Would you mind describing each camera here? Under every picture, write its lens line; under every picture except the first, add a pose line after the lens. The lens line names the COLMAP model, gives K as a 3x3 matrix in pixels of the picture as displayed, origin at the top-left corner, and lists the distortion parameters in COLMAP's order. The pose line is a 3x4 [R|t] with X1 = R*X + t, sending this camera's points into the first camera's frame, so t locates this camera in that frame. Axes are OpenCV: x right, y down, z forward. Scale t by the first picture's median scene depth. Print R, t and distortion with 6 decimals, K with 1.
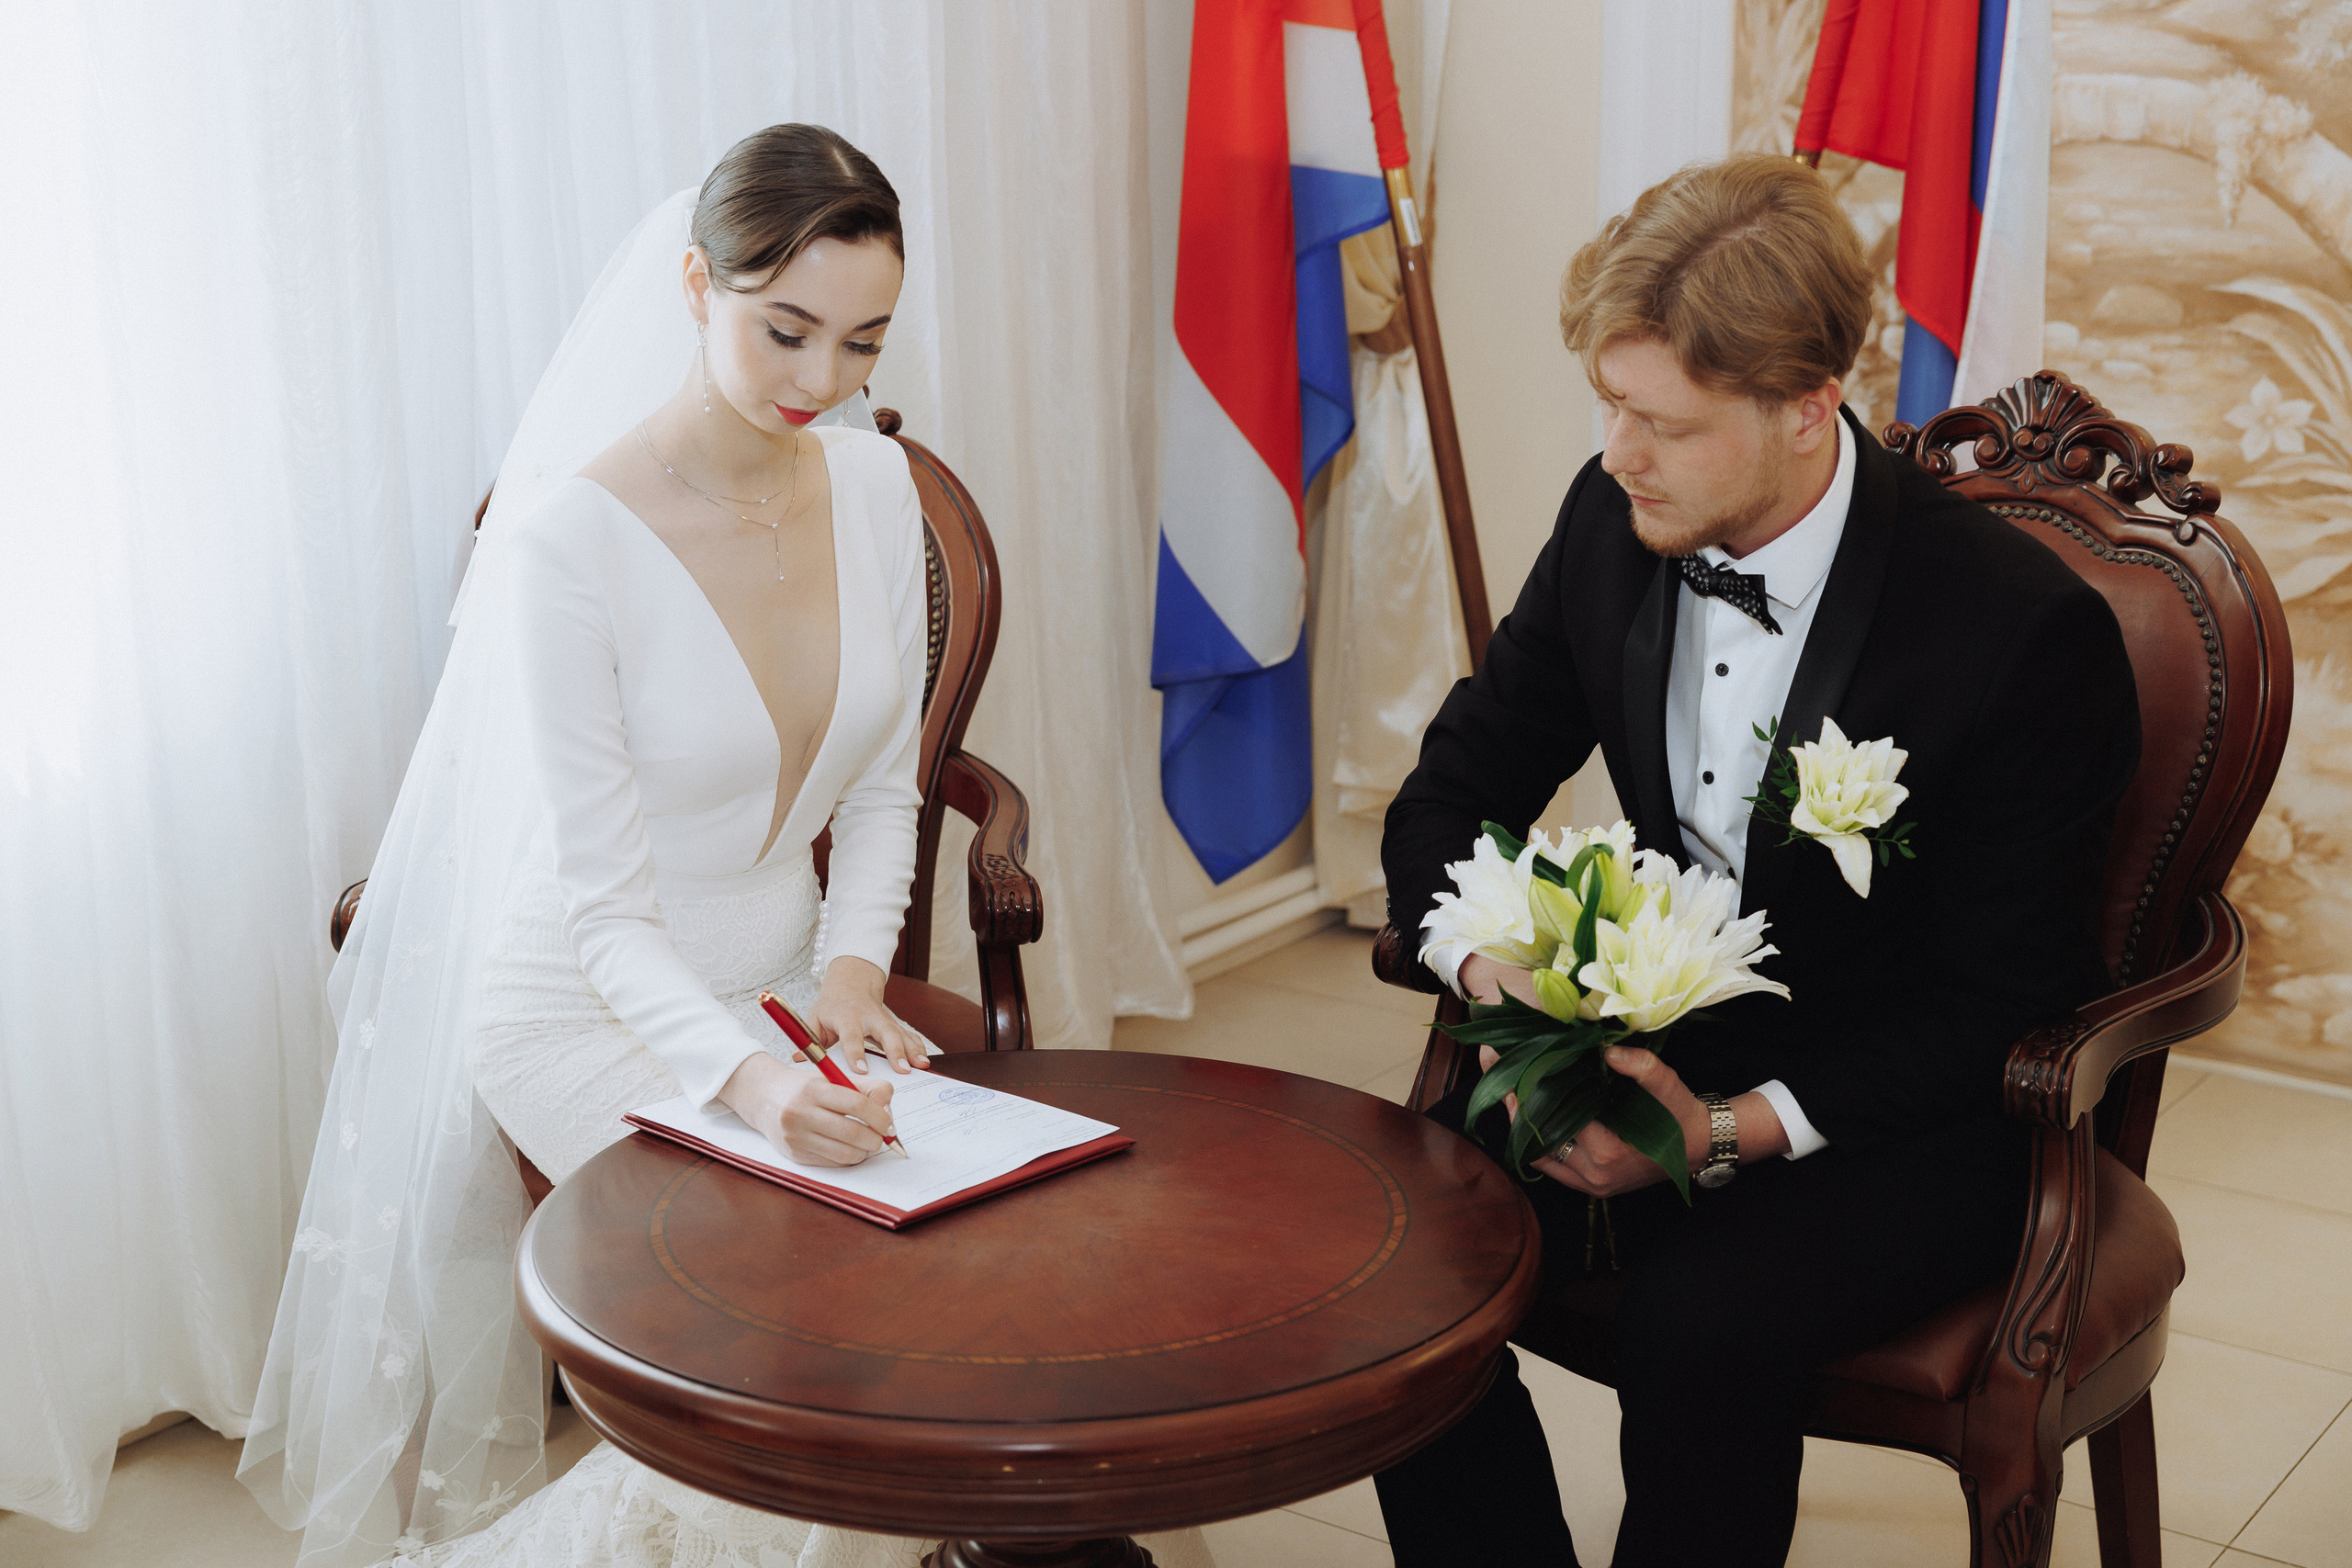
lens RADIAL K [[3292.6, 0, 1168.4], [0, 3292.6, 787.9], [0, 0, 1]] dist [0.039416, 0.000000]
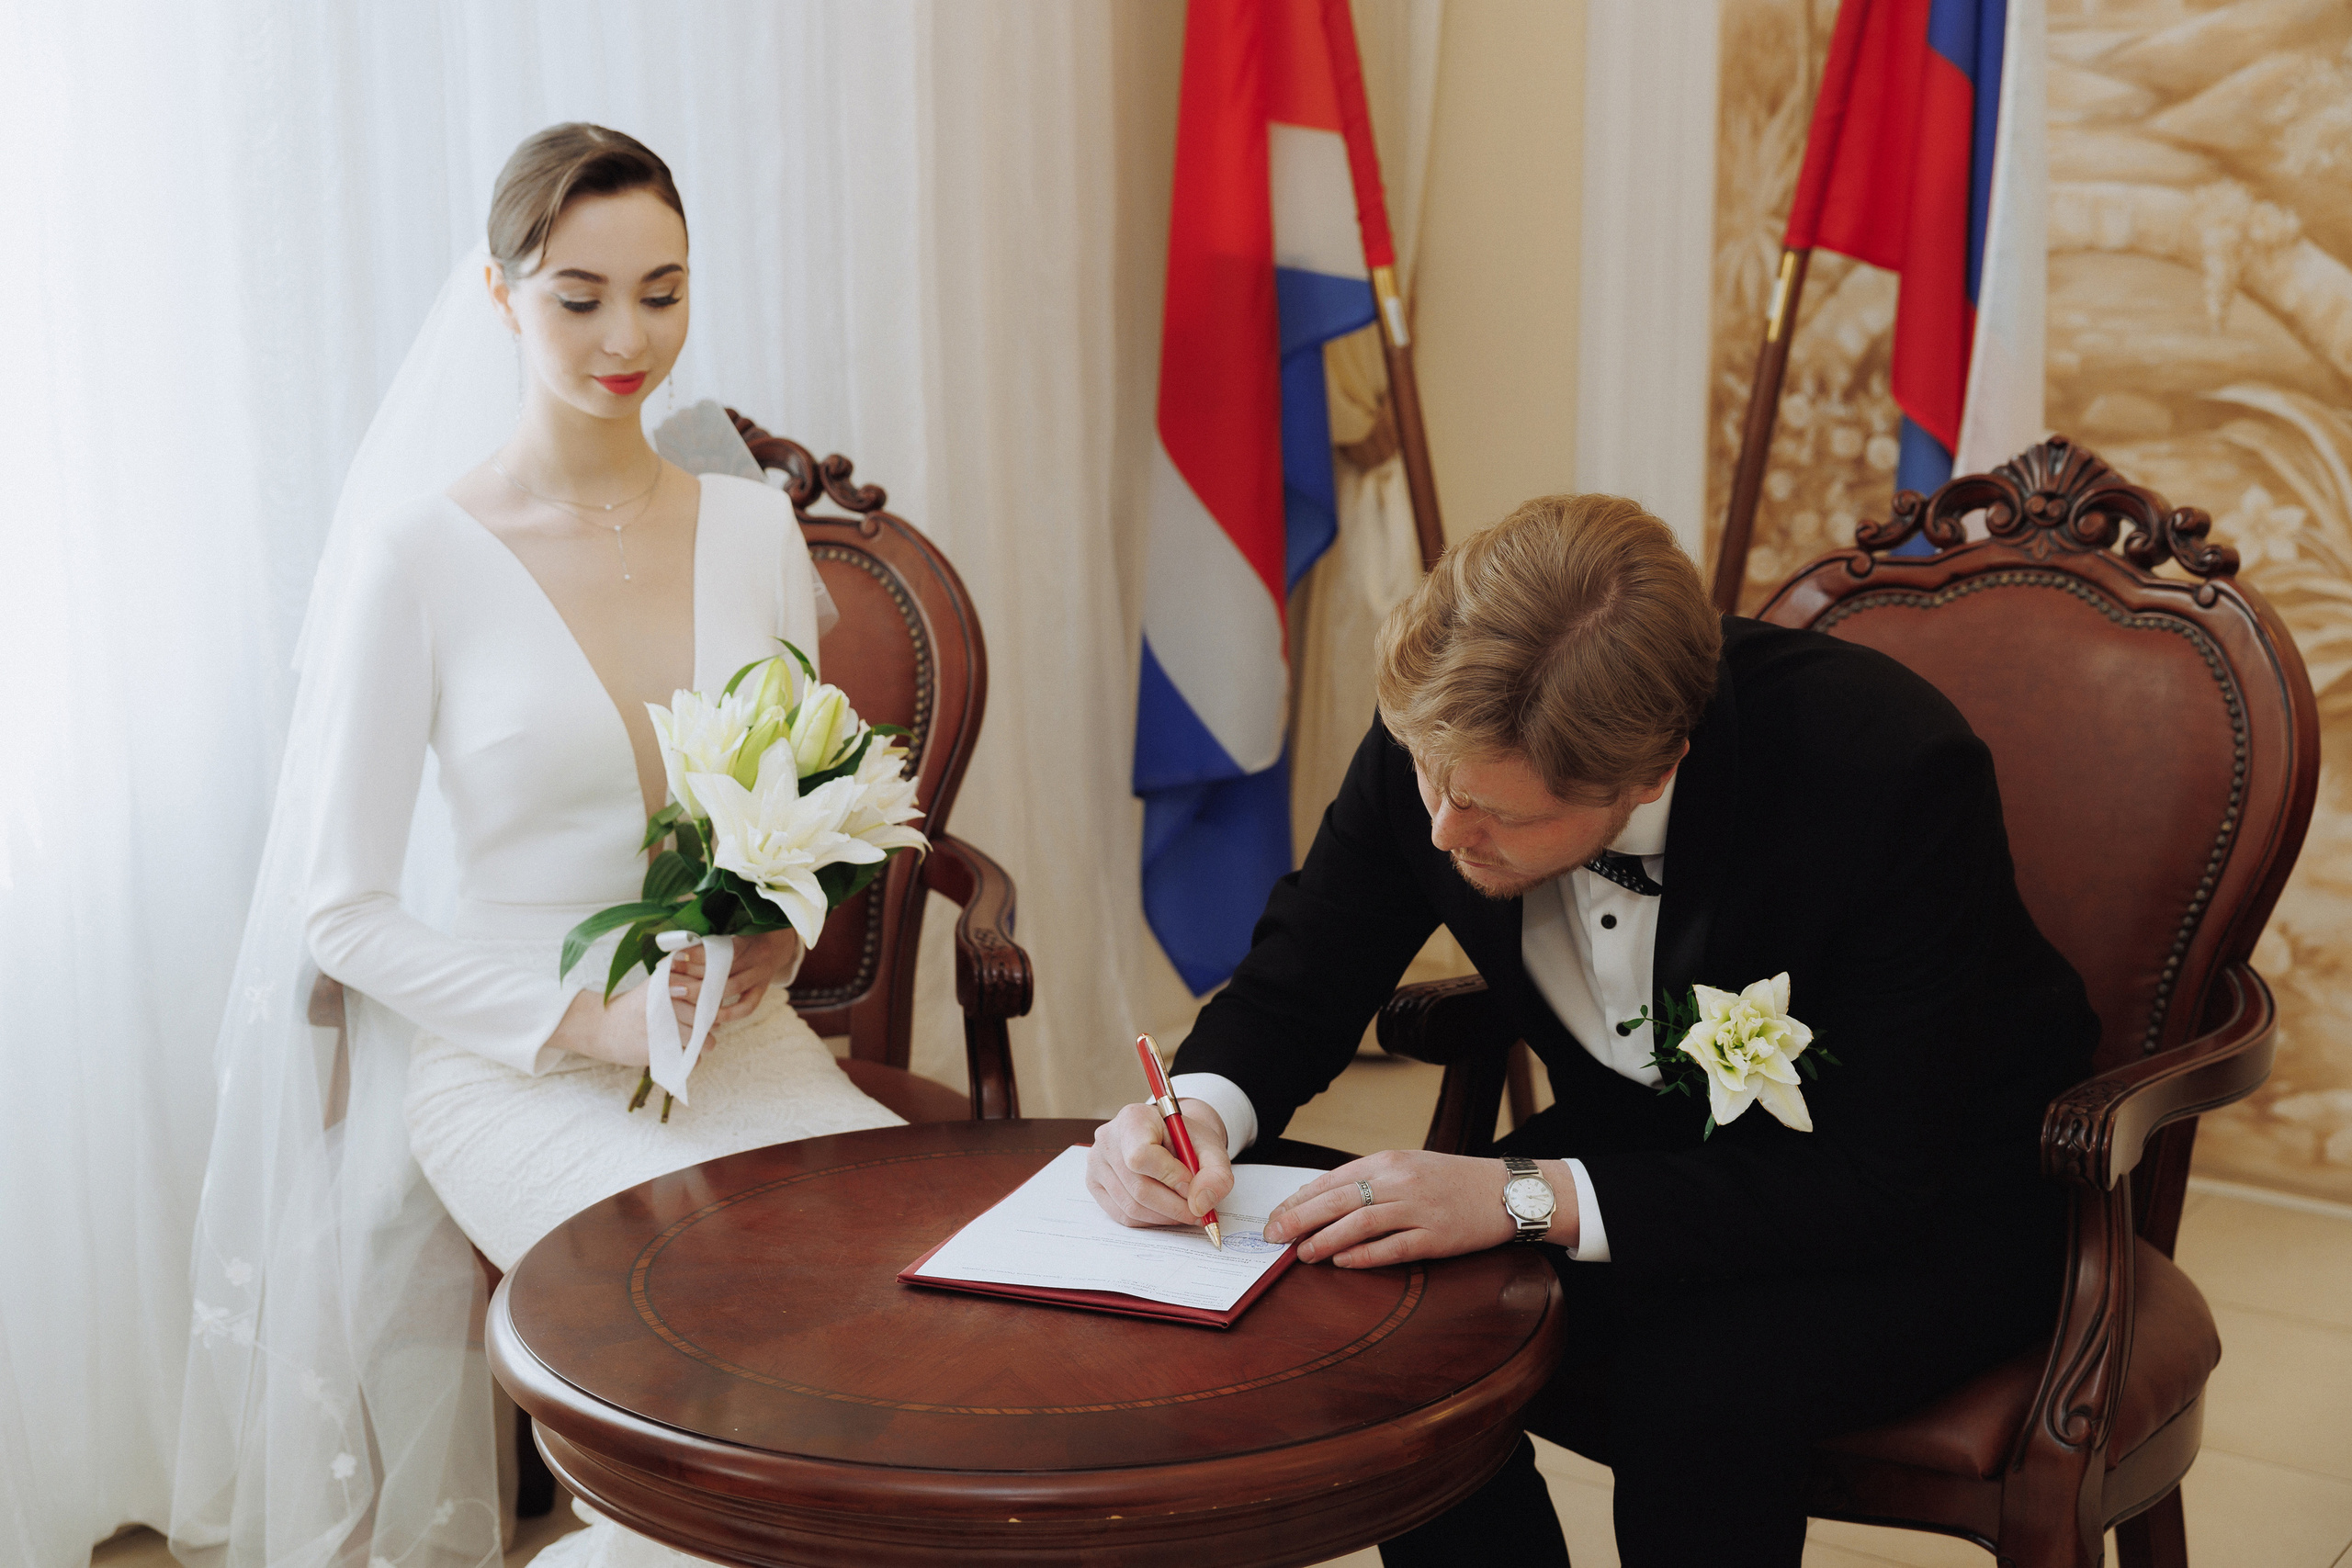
lens RADIAL K [[3292.6, 0, 1180.2], [0, 3292.6, 776.1], [0, 0, 1]] dist [0.039416, 0.000000]
pose [[0.999829, 0.003893, 0.018081, -0.012084], [-0.002808, 0.998214, -0.059676, 0.032006], [-0.018281, 0.059615, 0.998054, 0.028777]]
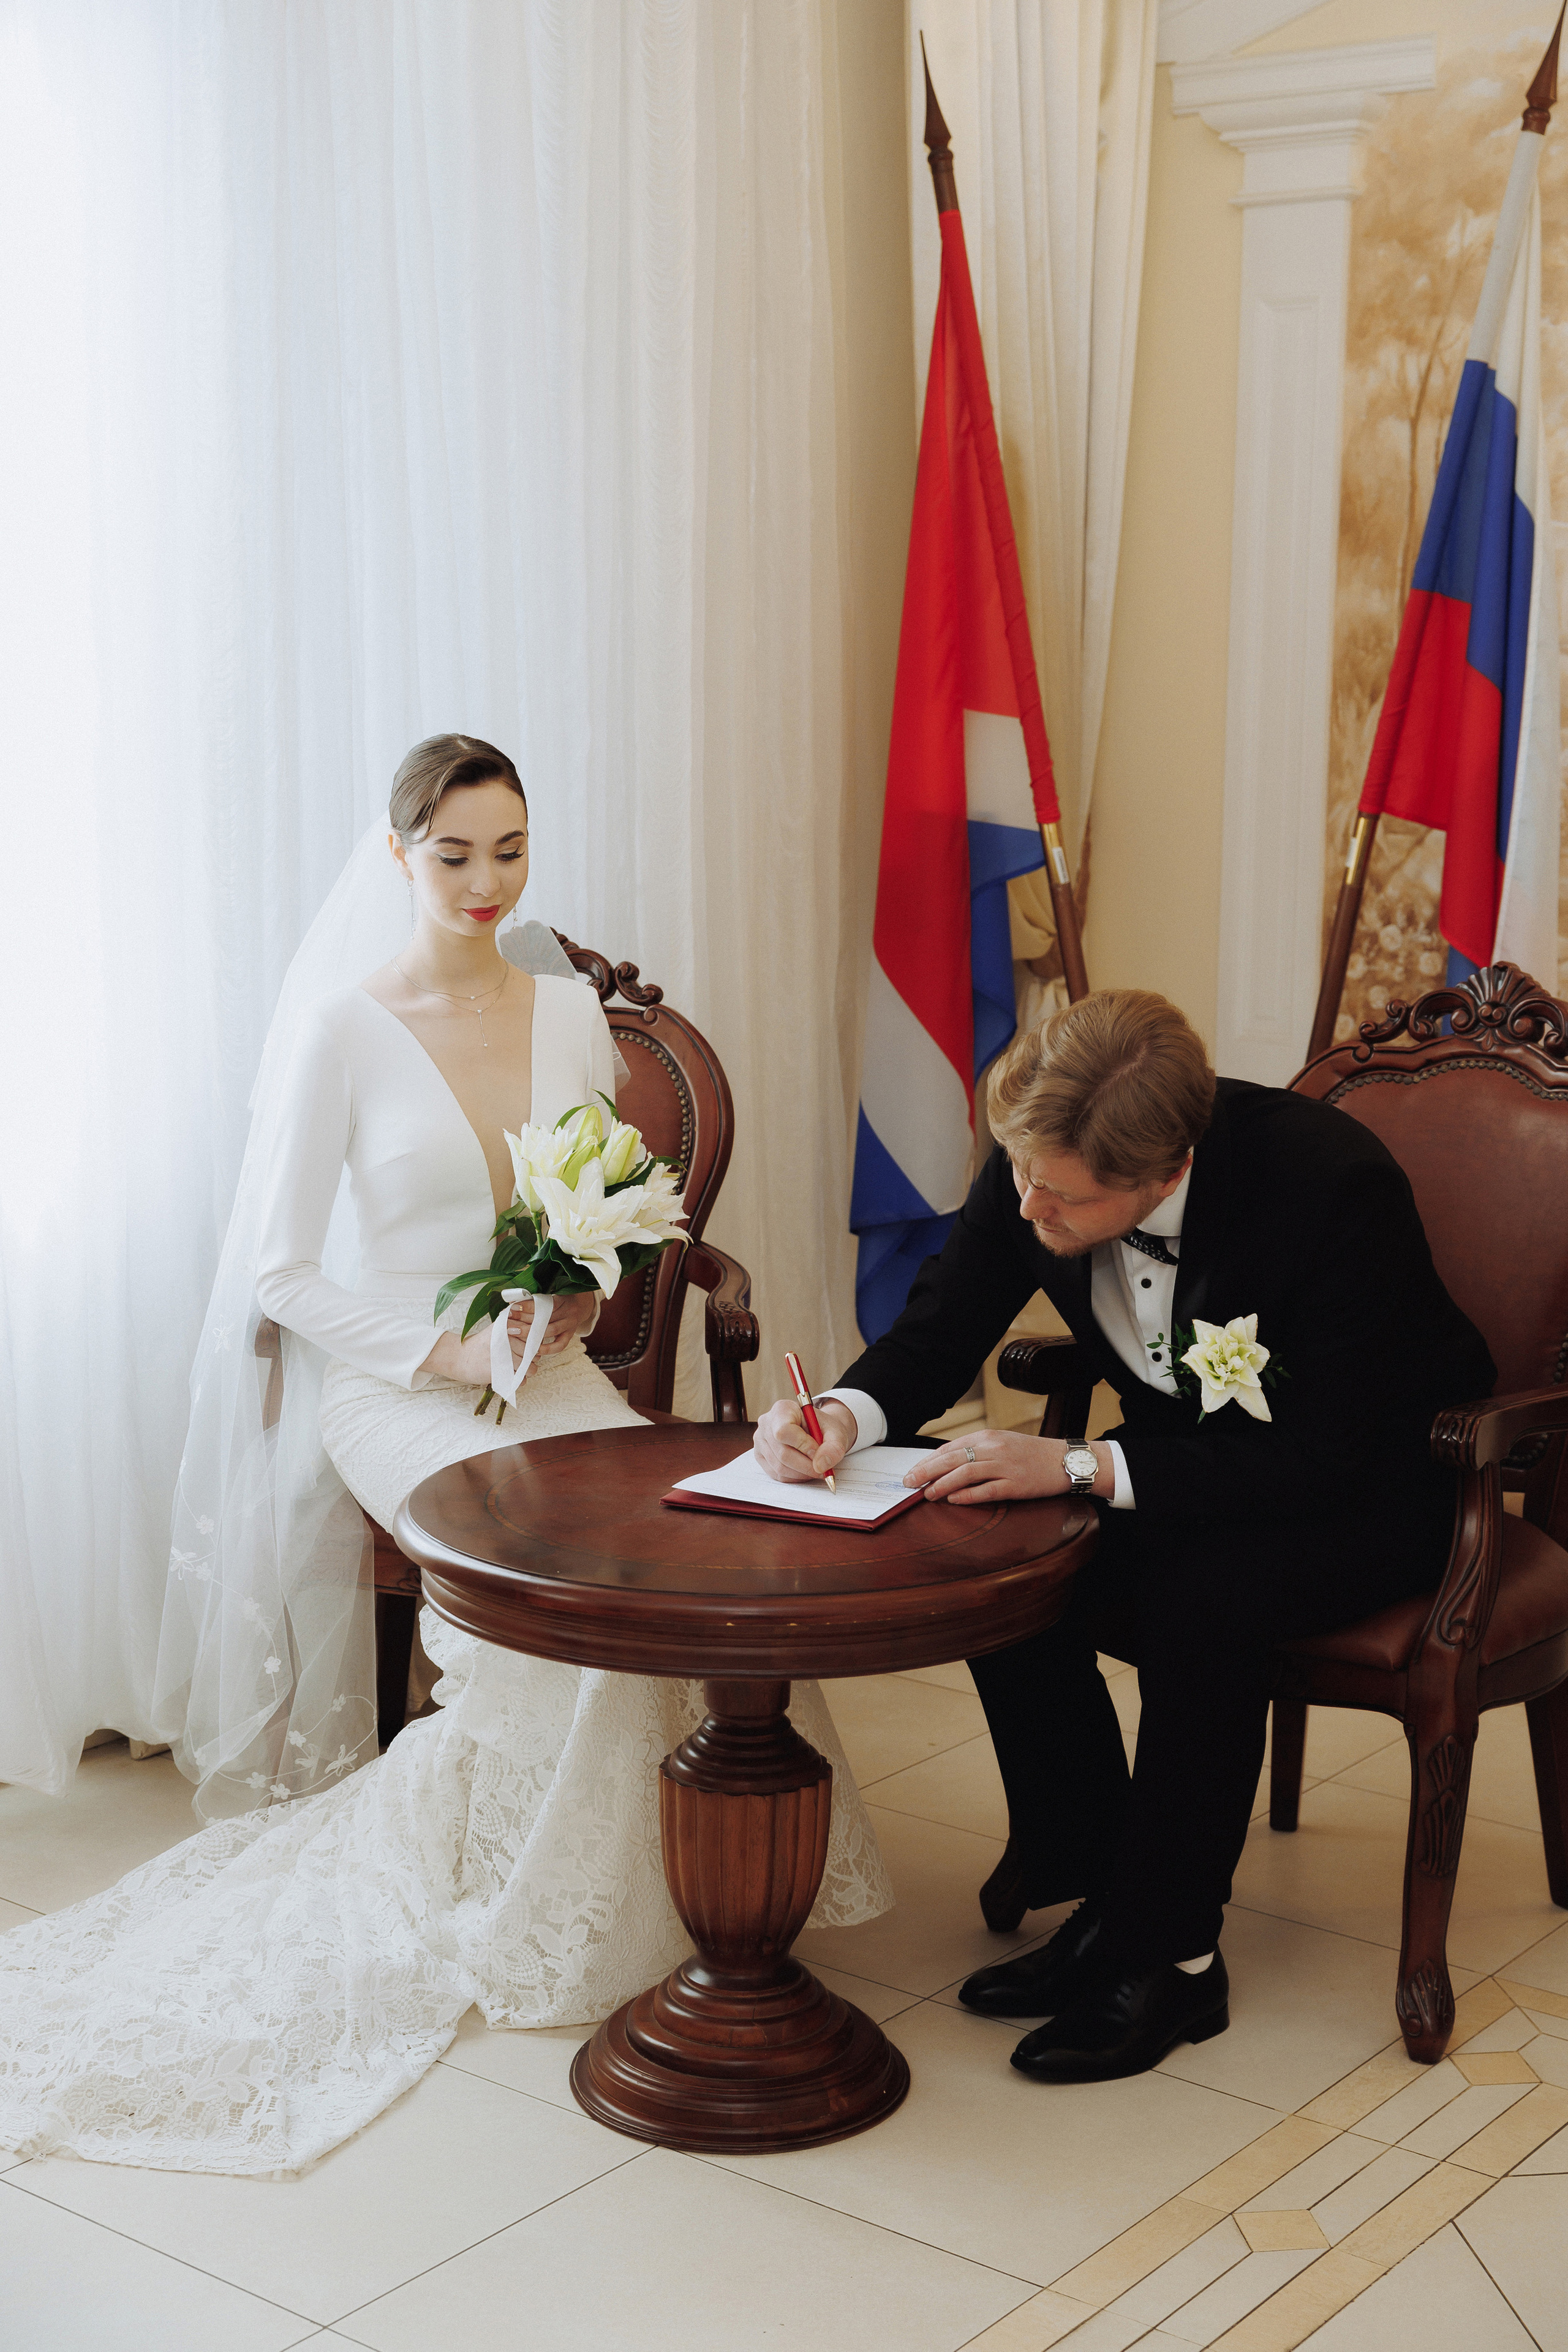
lens RADIAL K [[3292.9, 0, 786.4], [0, 3292.9, 1172.2], [0, 0, 1]] dist [0.039416, 0.000000]
pose [[0.999300, 0.020284, -0.031424, 0.013450], [-0.023161, 0.995295, -0.094083, 0.090632], [0.029368, 0.094745, 0.995068, -0.340882]]
